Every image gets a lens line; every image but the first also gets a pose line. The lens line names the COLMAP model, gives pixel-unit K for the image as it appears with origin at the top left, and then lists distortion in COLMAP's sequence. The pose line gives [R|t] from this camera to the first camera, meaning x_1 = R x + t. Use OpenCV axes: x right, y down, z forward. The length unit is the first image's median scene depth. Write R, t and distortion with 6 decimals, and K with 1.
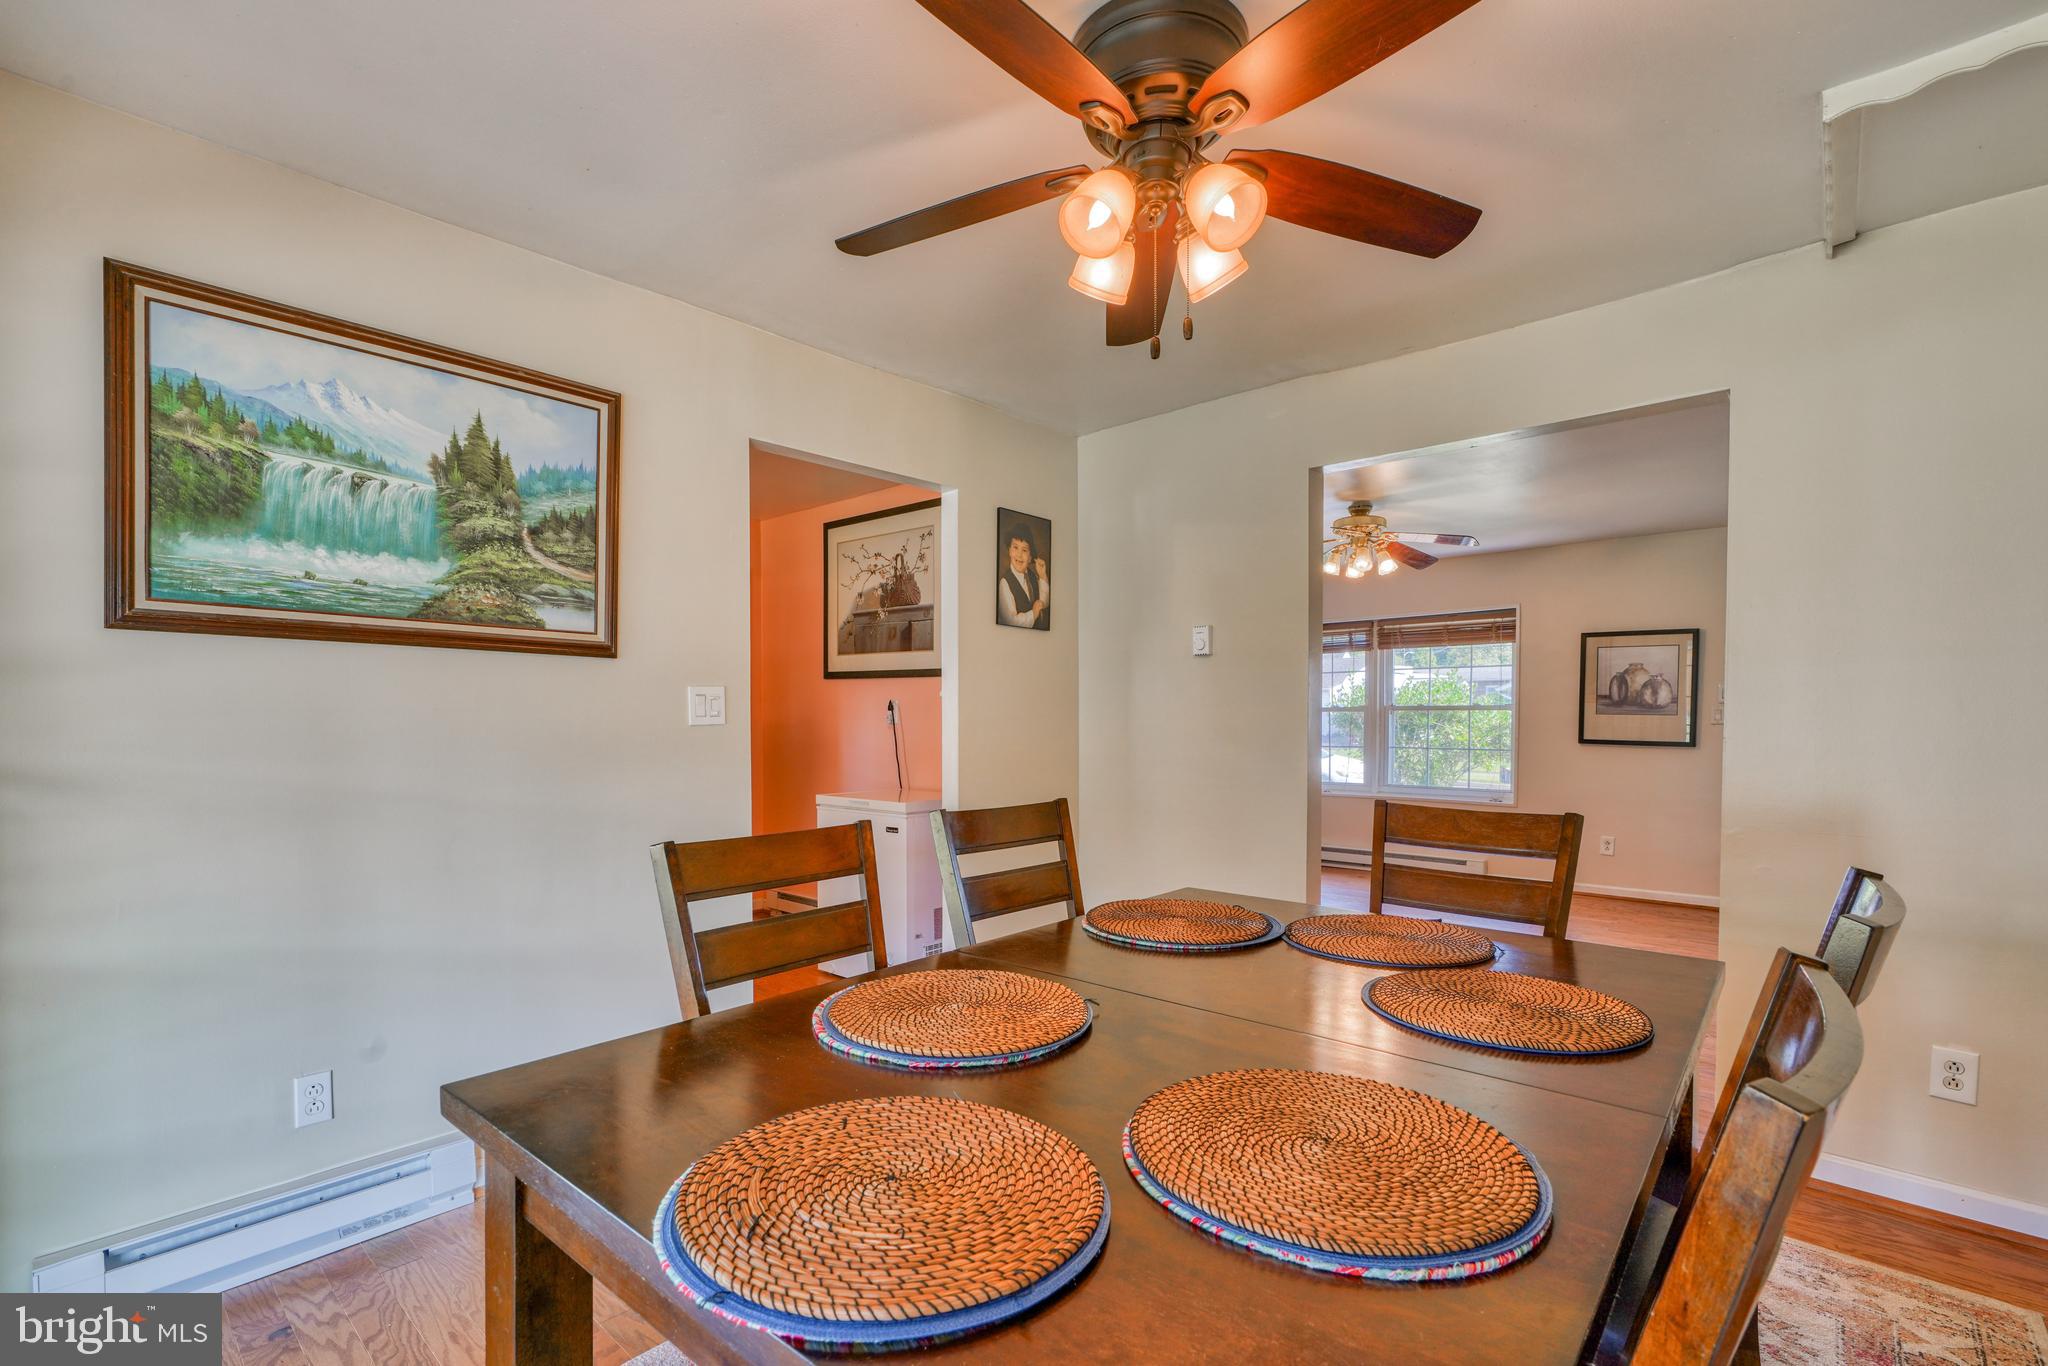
lens RADIAL K [[933.9, 0, 1044.2], [0, 933.9, 714.3], [0, 0, 1]] dist [-0.010366, 0.005626]
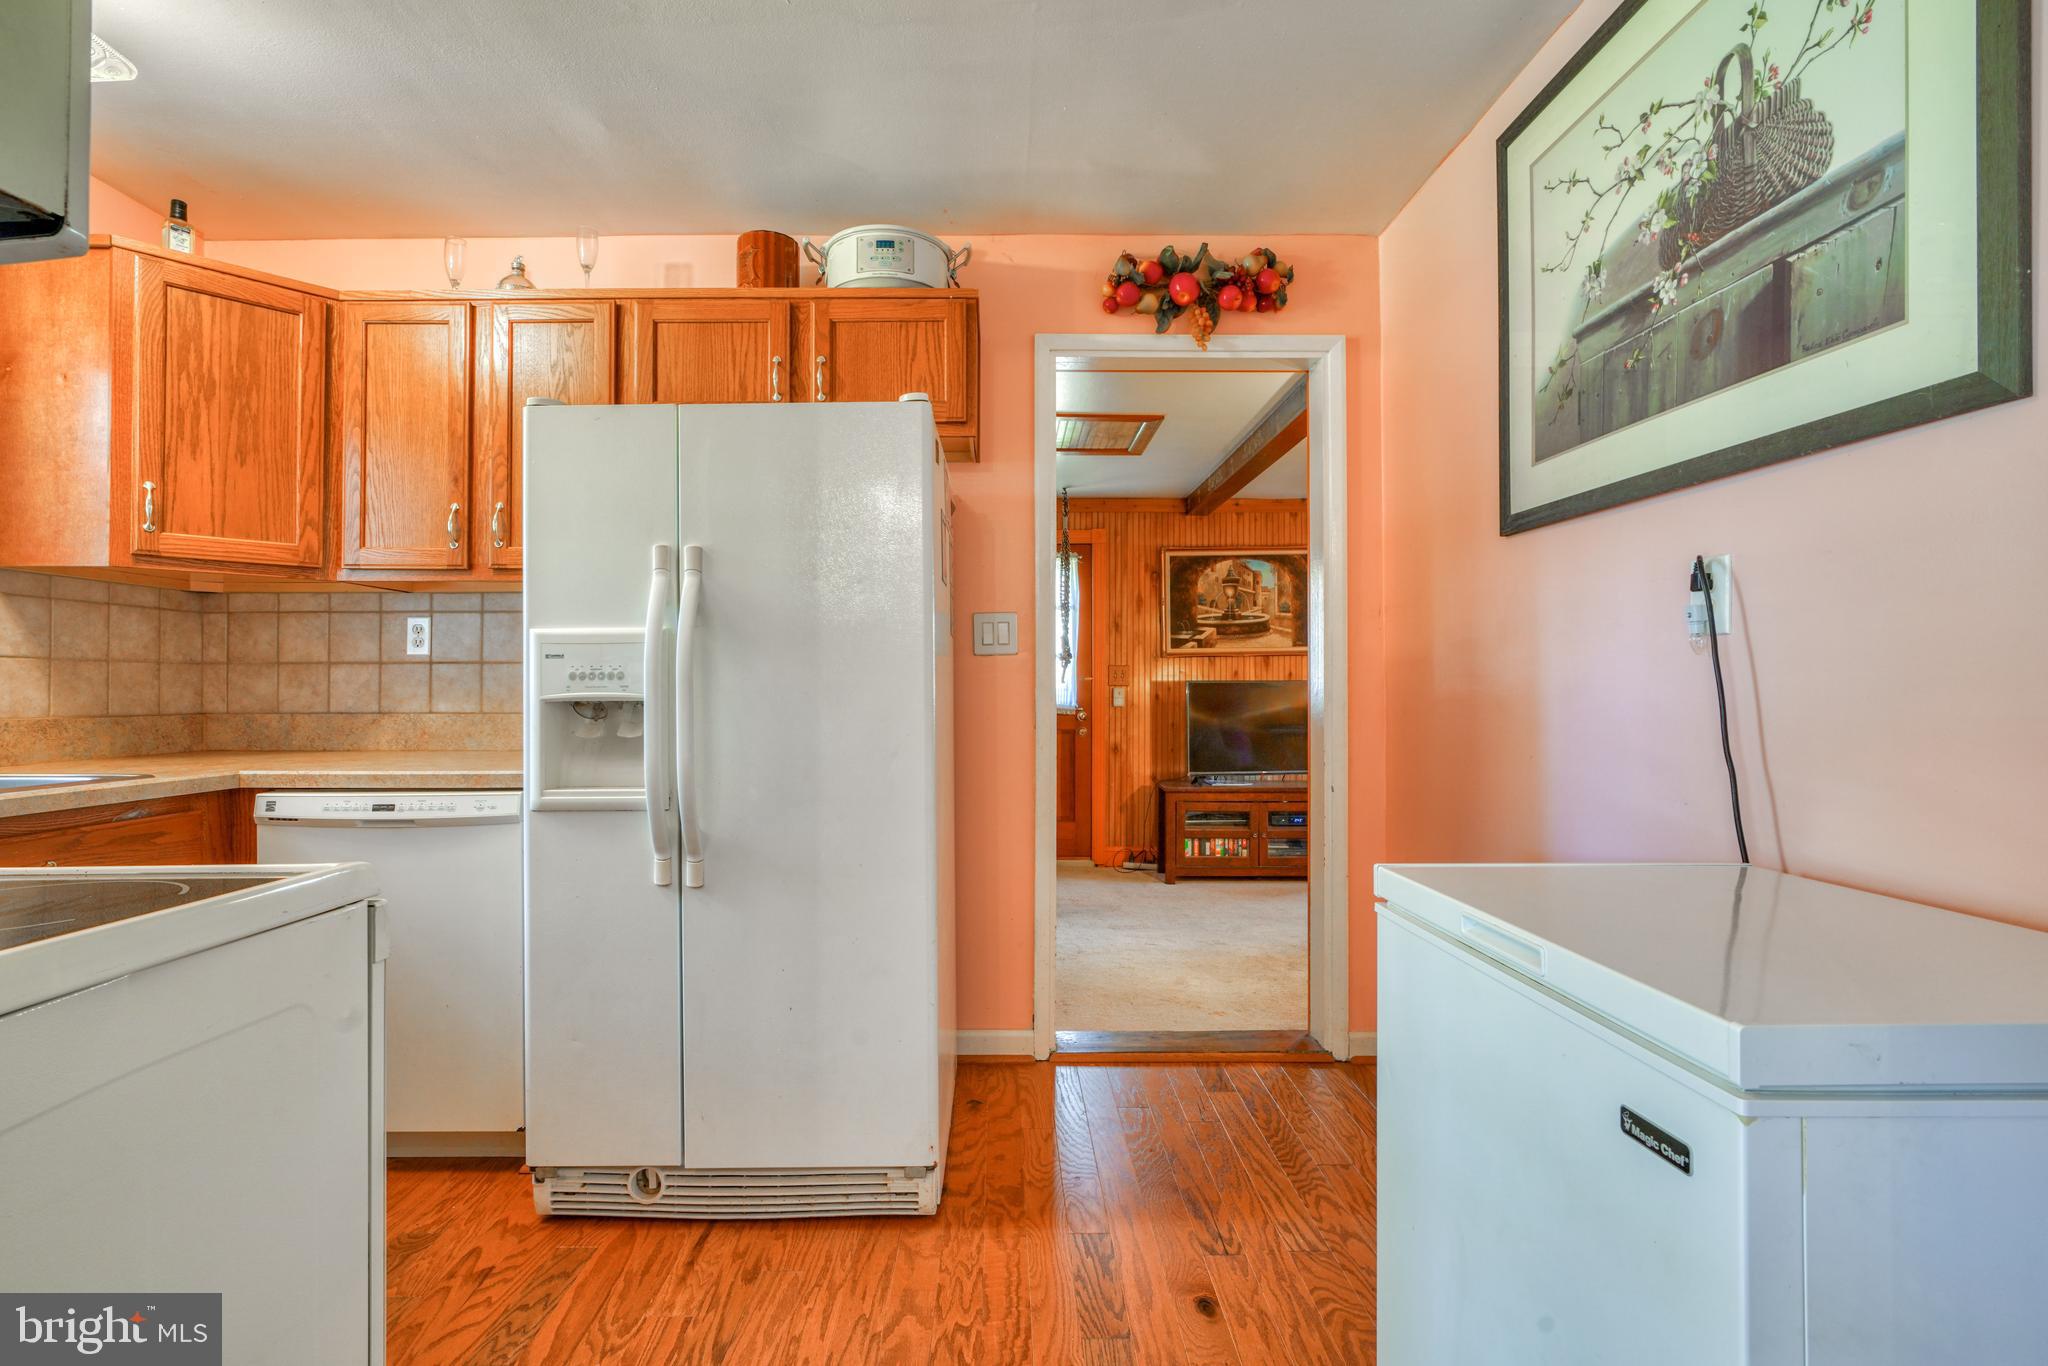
lens RADIAL K [[933.9, 0, 979.1], [0, 933.9, 678.9], [0, 0, 1]] dist [-0.010366, 0.005626]
pose [[0.649662, -0.006582, -0.760194, -0.180653], [0.005525, 0.999977, -0.003936, 0.051710], [0.760203, -0.001643, 0.649684, 1.286023]]
